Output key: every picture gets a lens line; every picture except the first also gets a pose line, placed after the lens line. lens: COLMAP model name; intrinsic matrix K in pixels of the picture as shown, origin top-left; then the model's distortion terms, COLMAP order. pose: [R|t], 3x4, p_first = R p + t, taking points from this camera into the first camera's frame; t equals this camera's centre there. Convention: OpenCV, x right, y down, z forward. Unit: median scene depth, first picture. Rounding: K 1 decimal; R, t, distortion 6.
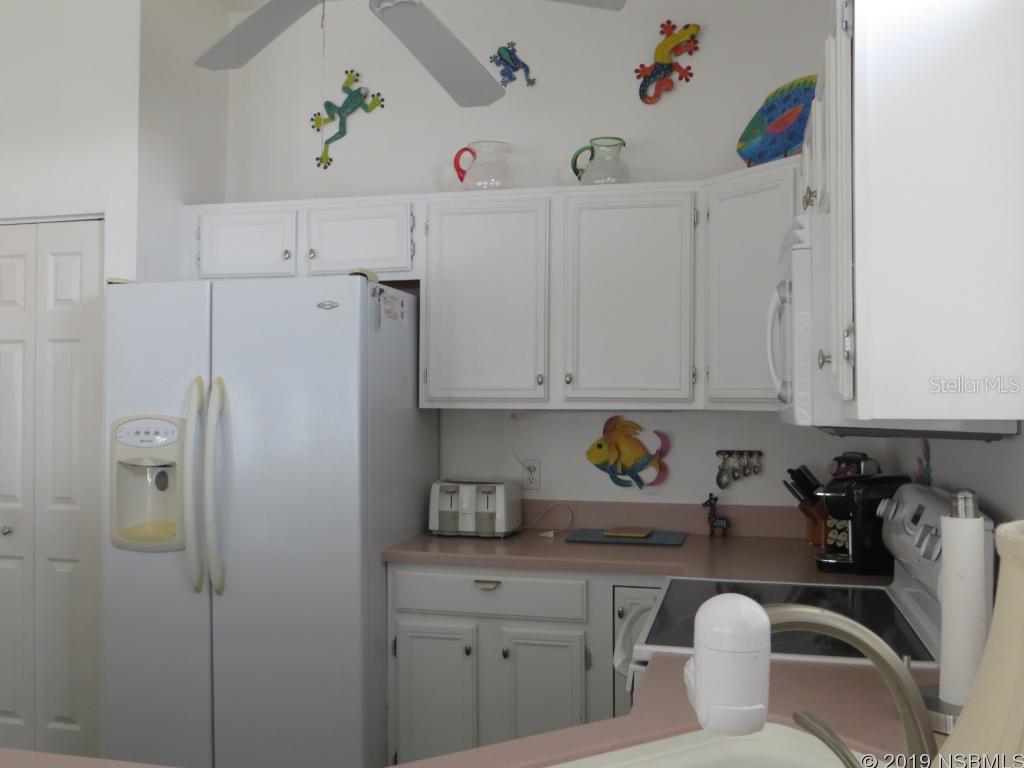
lens RADIAL K [[958.0, 0, 512.2], [0, 958.0, 379.0], [0, 0, 1]] dist [-0.029168, 0.000000]
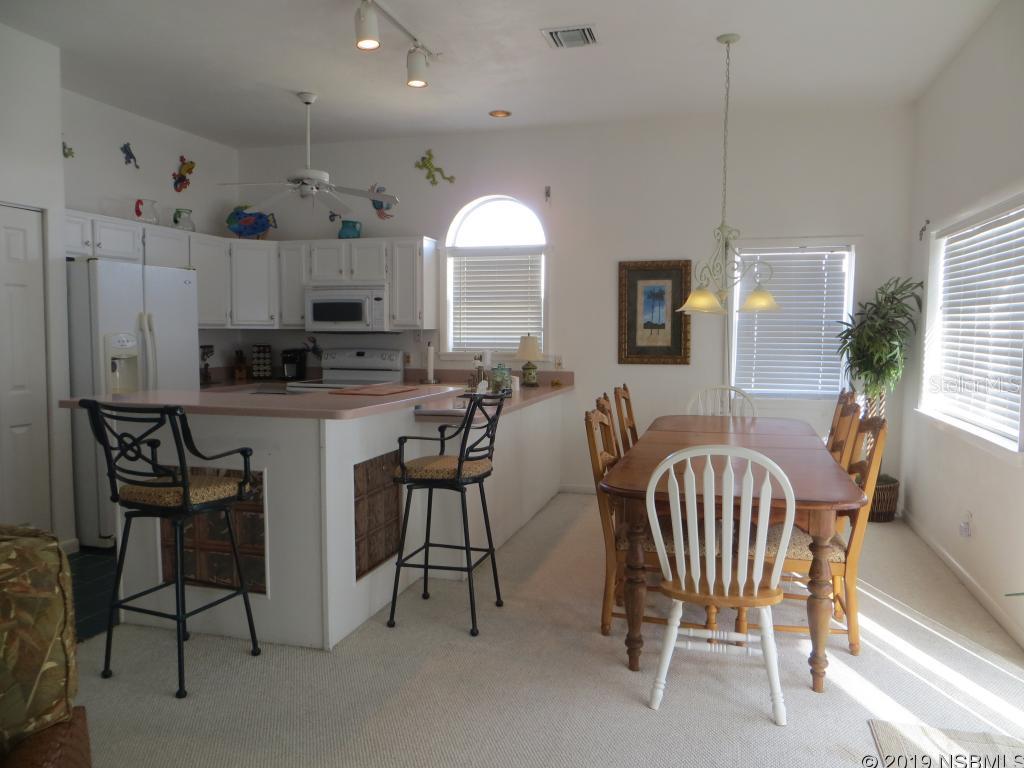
lens RADIAL K [[762.5, 0, 508.5], [0, 762.5, 383.4], [0, 0, 1]] dist [-0.013751, 0.005581]
pose [[0.042820, -0.075379, 0.996235, -1.647962], [-0.023704, 0.996792, 0.076440, 0.005560], [-0.998802, -0.026888, 0.040896, 0.139927]]
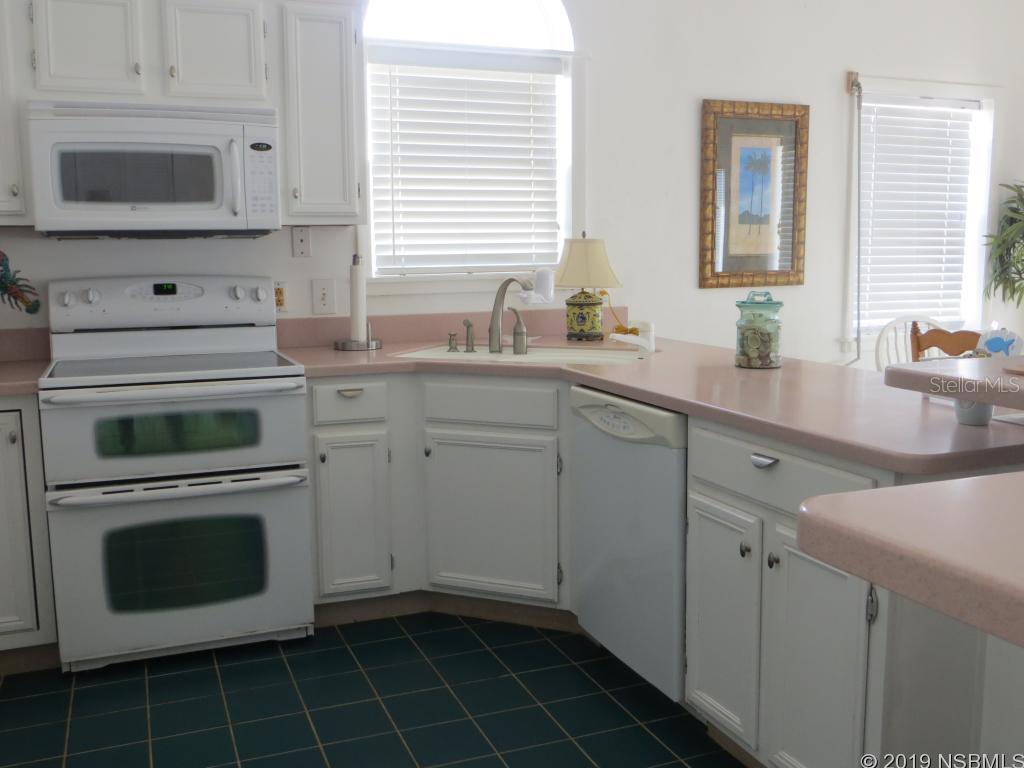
lens RADIAL K [[958.0, 0, 512.3], [0, 958.0, 381.5], [0, 0, 1]] dist [-0.029168, 0.000000]
pose [[-0.581978, -0.109129, 0.805849, -0.822603], [-0.009317, 0.991785, 0.127580, 0.049052], [-0.813151, 0.066741, -0.578213, 0.795674]]
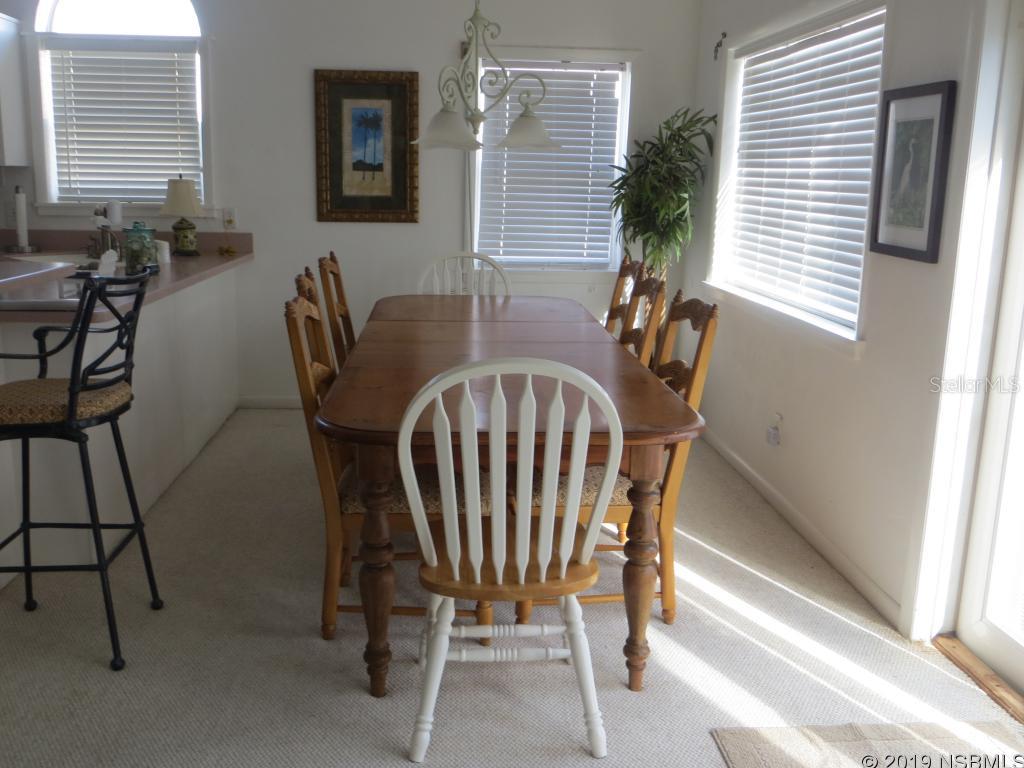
lens RADIAL K [[958.0, 0, 498.4], [0, 958.0, 382.1], [0, 0, 1]] dist [-0.029168, 0.000000]
pose [[-0.297051, -0.210037, 0.931475, -1.468273], [-0.043269, 0.977466, 0.206609, 0.011063], [-0.953881, 0.021070, -0.299445, 0.147182]]
